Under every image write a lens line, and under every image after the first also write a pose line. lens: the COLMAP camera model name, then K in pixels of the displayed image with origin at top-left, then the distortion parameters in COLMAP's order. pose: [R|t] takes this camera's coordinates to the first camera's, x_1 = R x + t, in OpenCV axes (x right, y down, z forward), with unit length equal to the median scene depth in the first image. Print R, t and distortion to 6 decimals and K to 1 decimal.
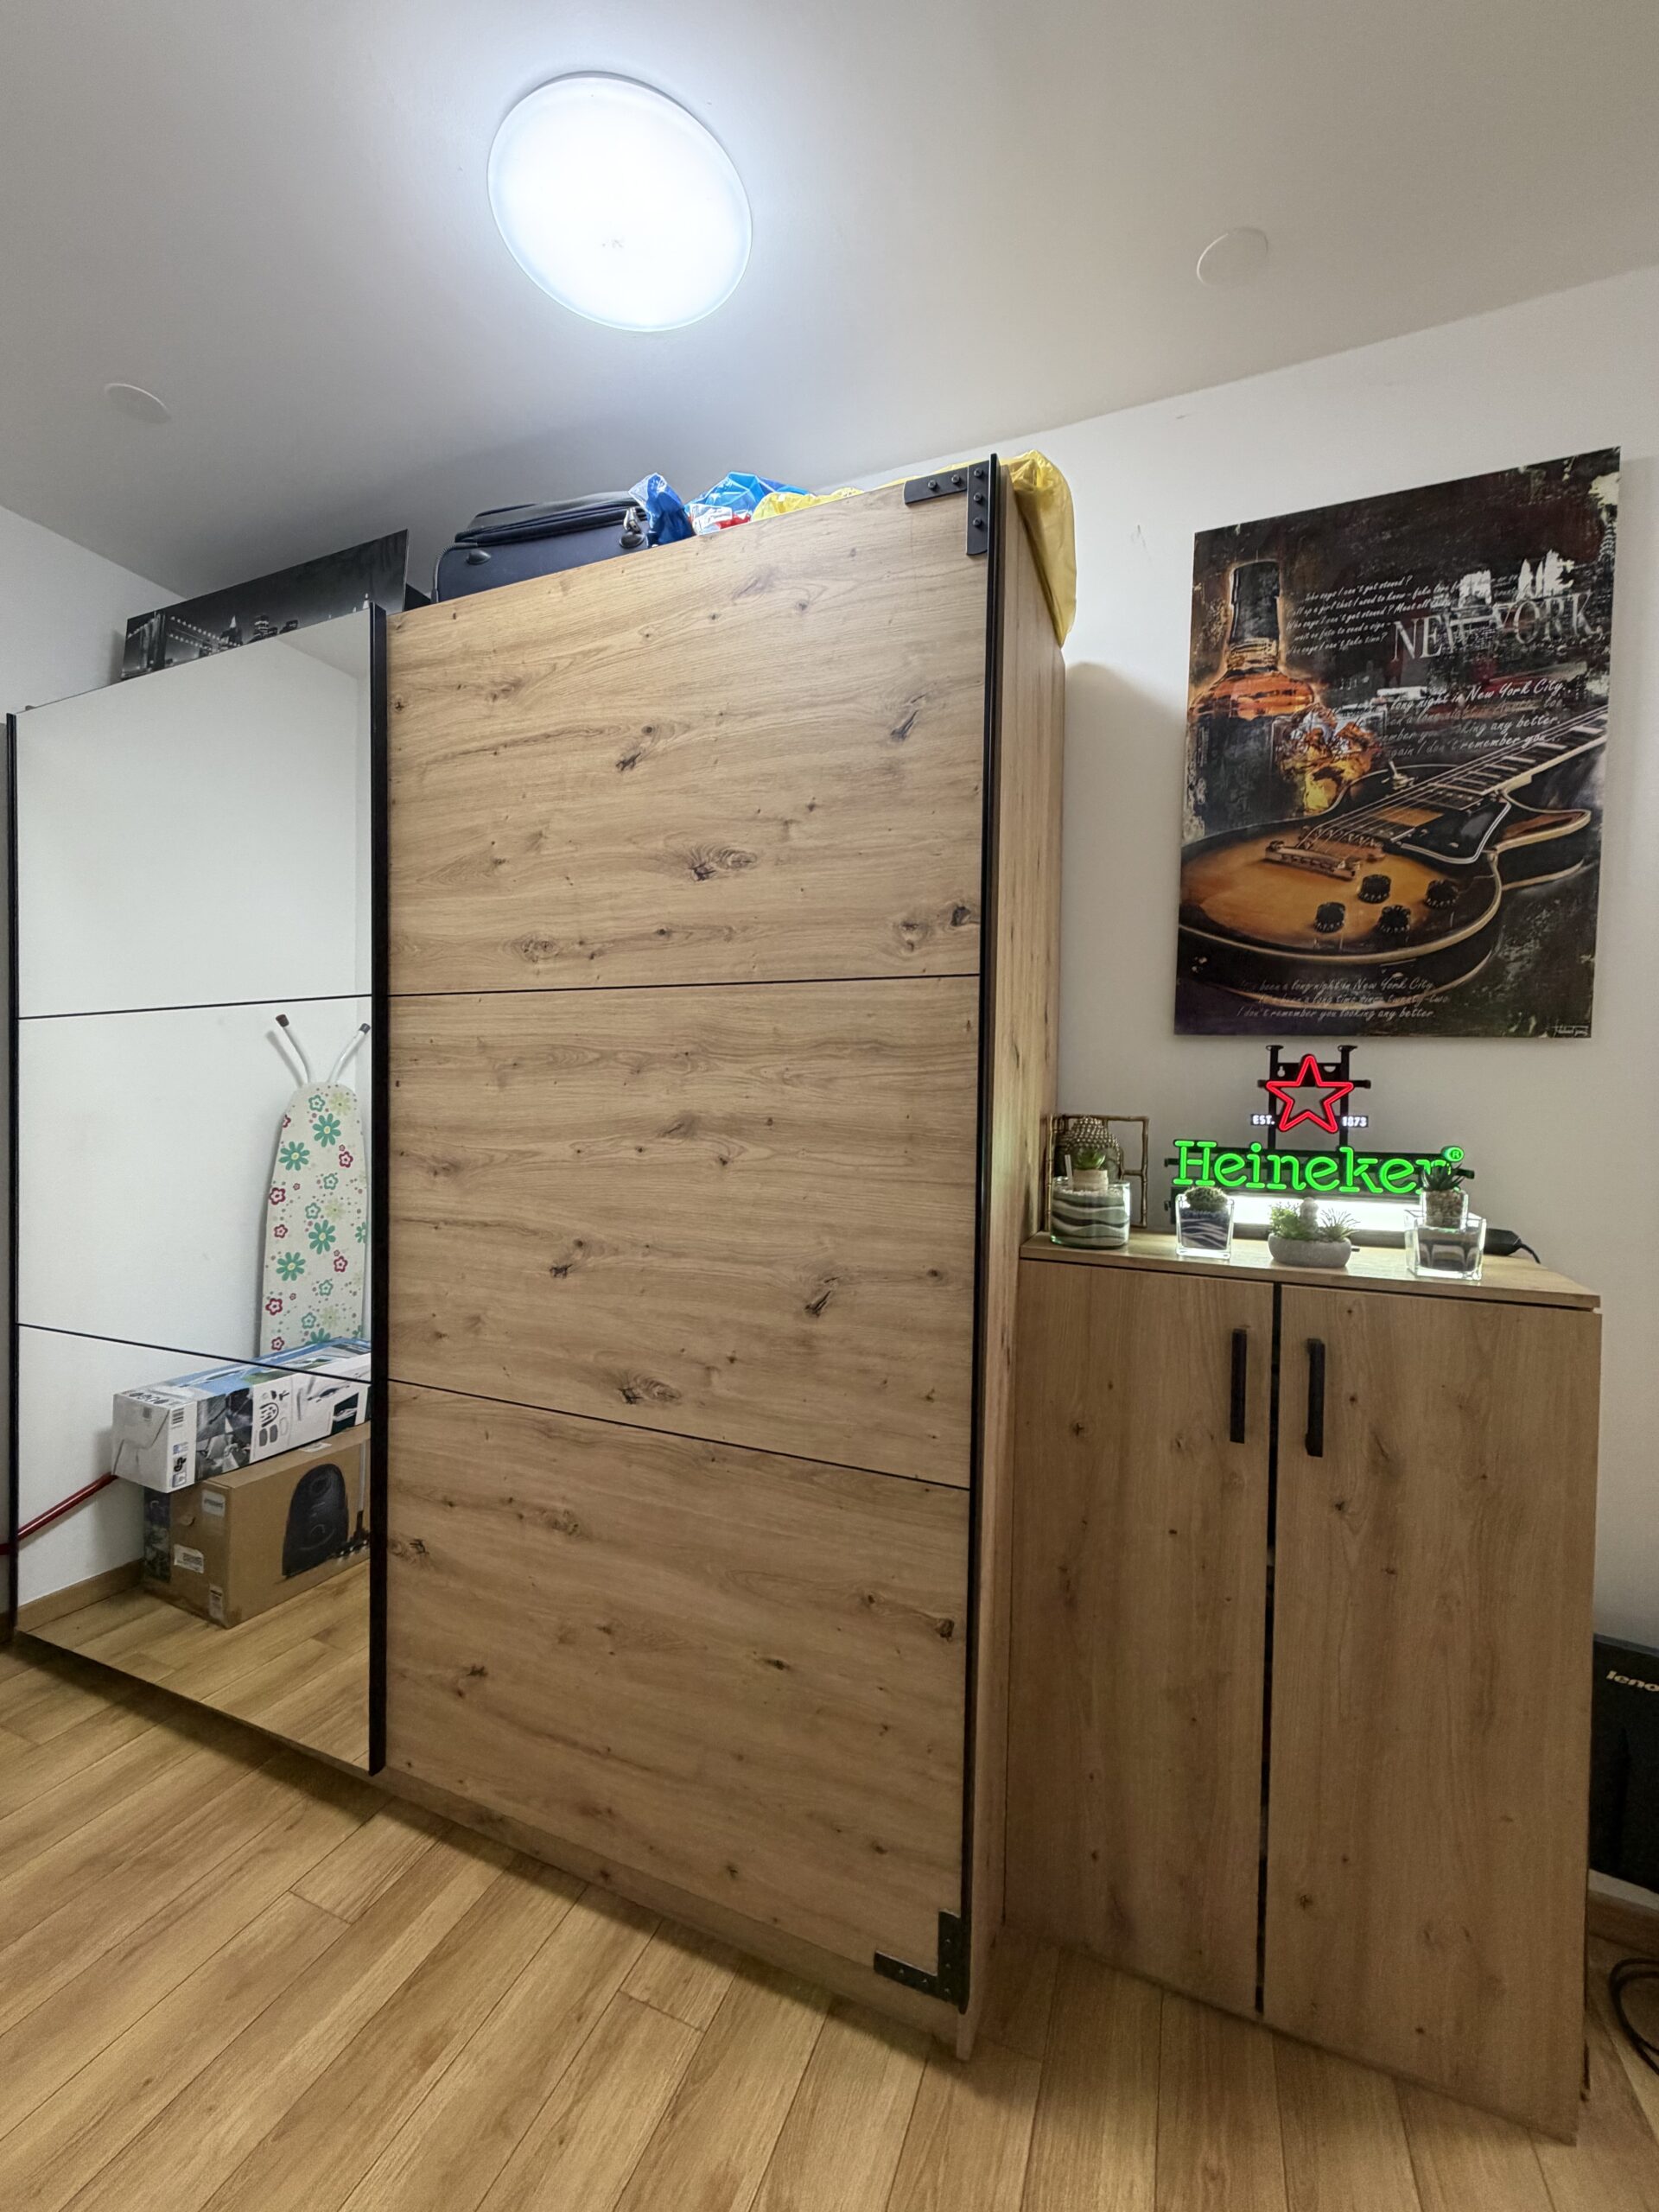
lens RADIAL K [[882.0, 0, 830.3], [0, 882.0, 1104.0], [0, 0, 1]] dist [-0.001264, 0.000383]
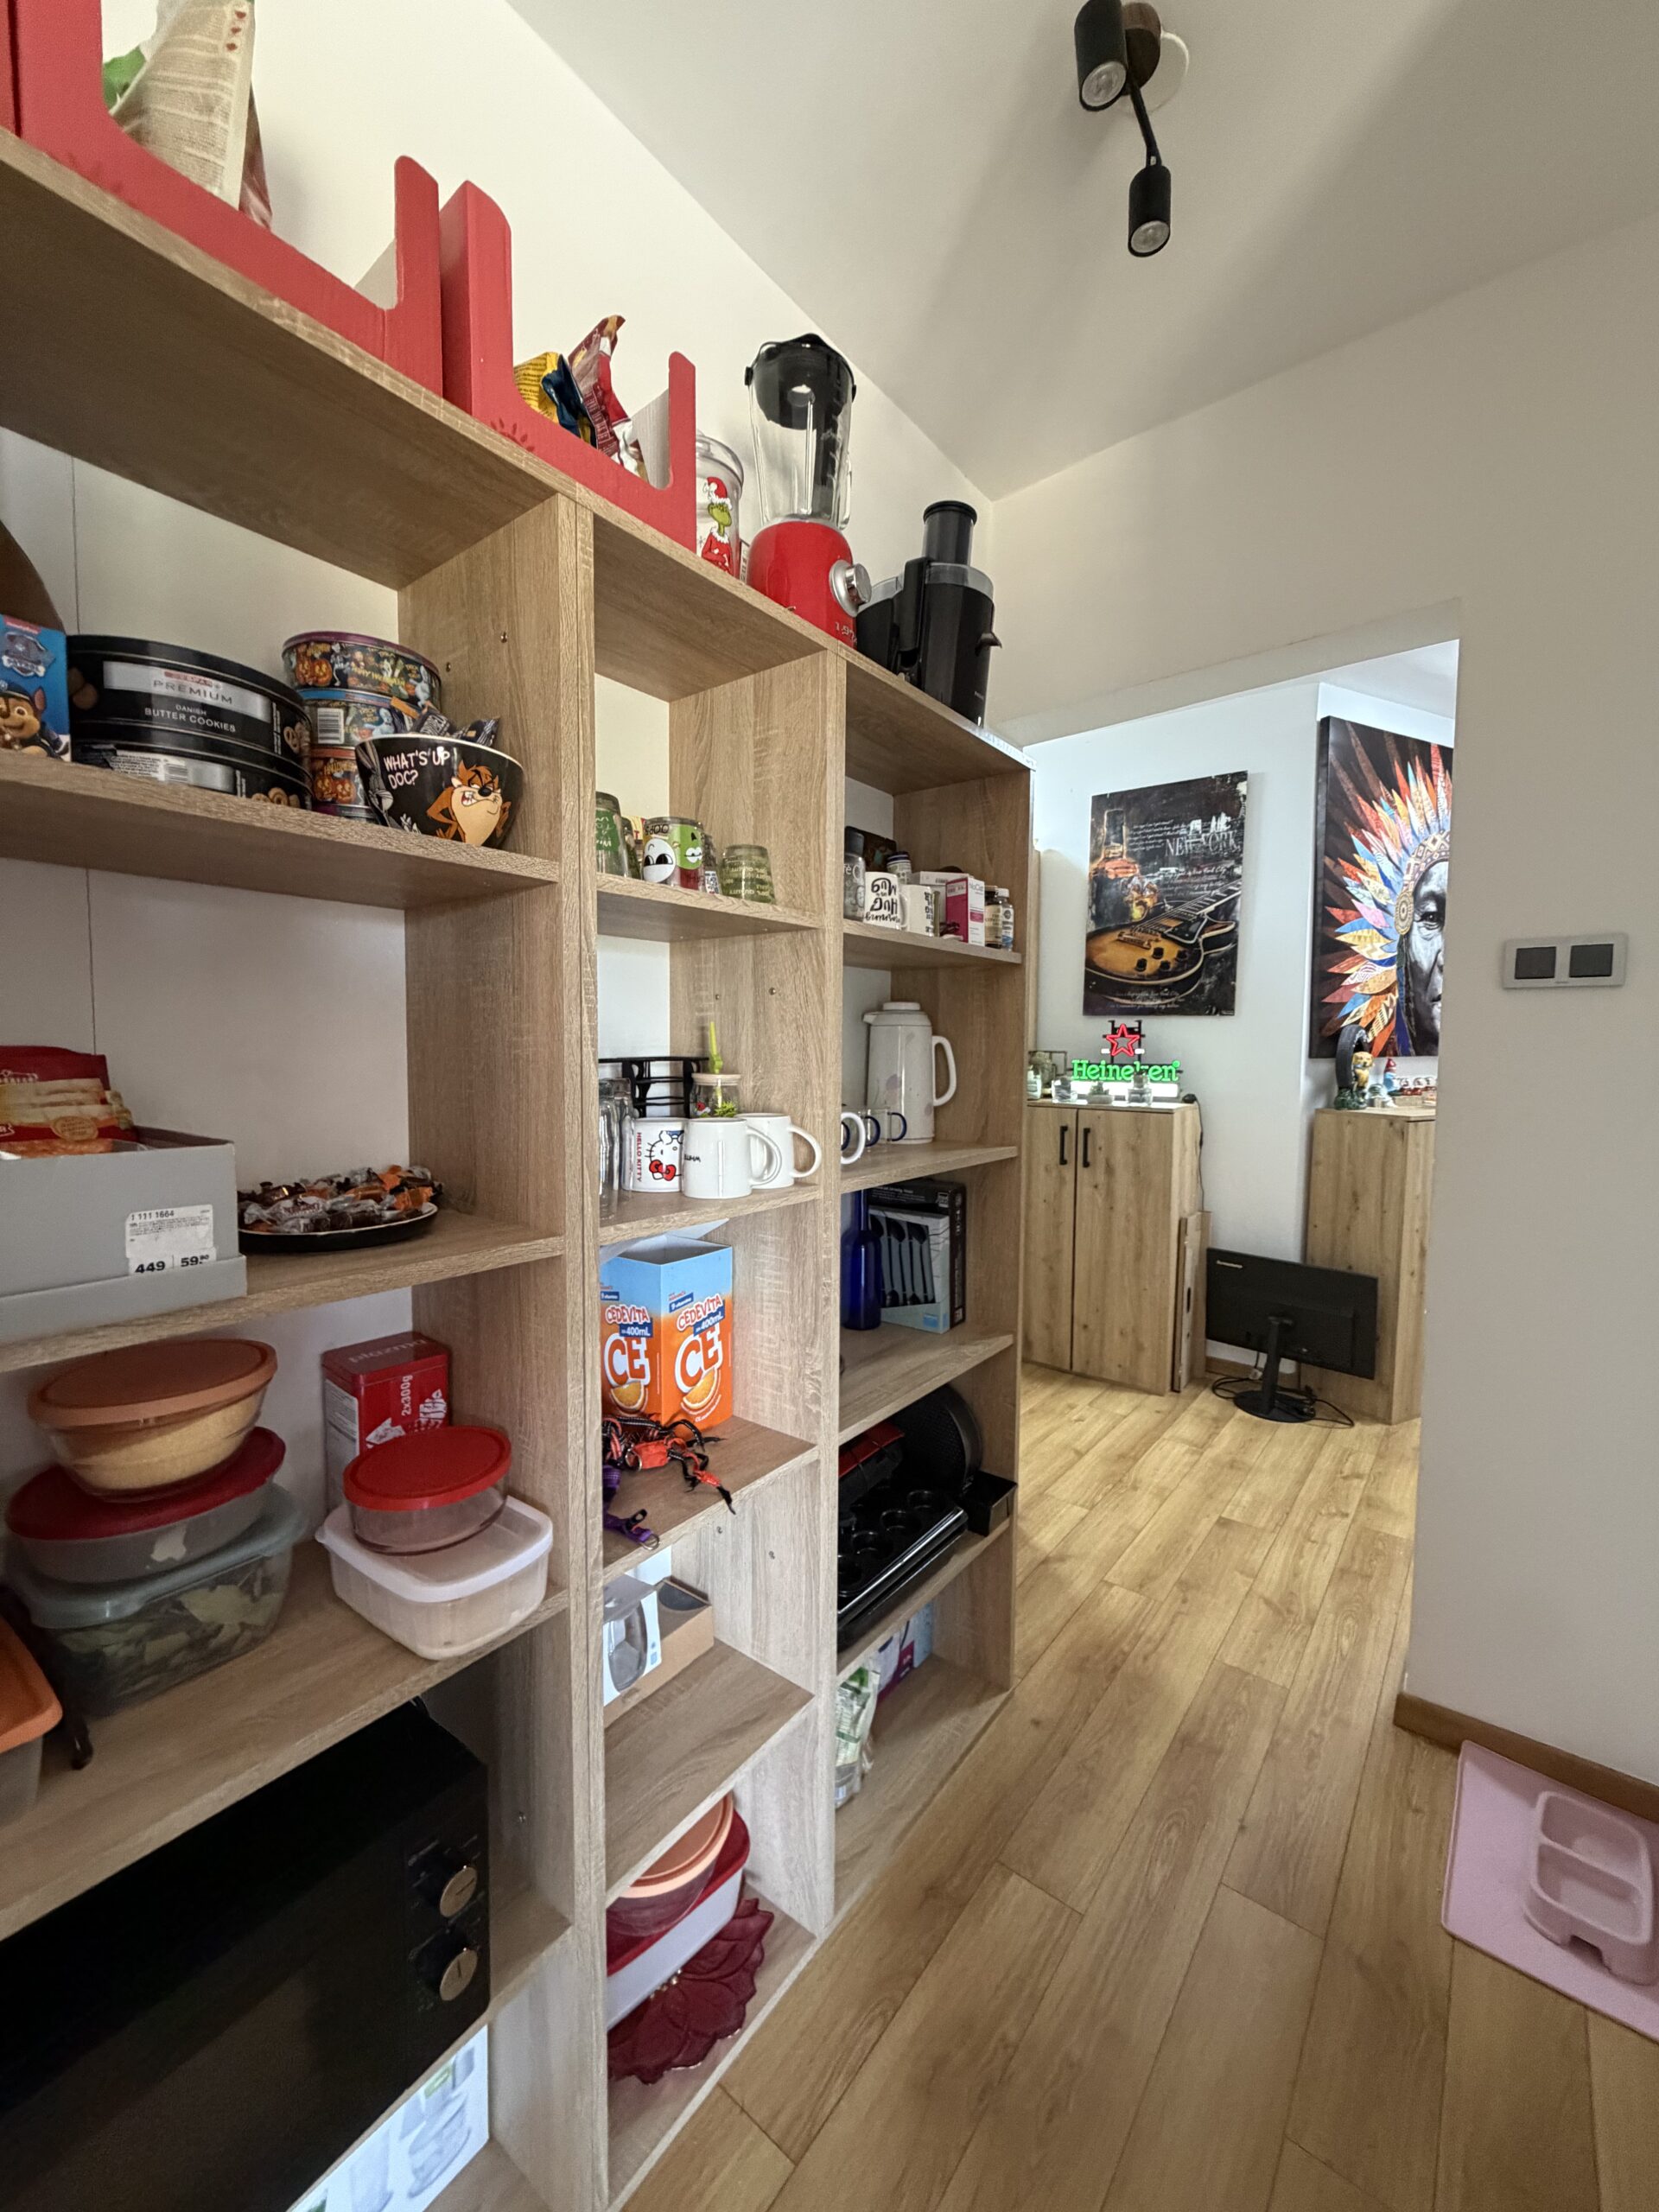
lens RADIAL K [[882.0, 0, 830.3], [0, 882.0, 1104.0], [0, 0, 1]] dist [-0.001264, 0.000383]
pose [[0.961006, 0.006808, -0.276443, 0.438358], [0.008648, 0.998468, 0.054653, 0.024279], [0.276392, -0.054913, 0.959475, -1.572192]]
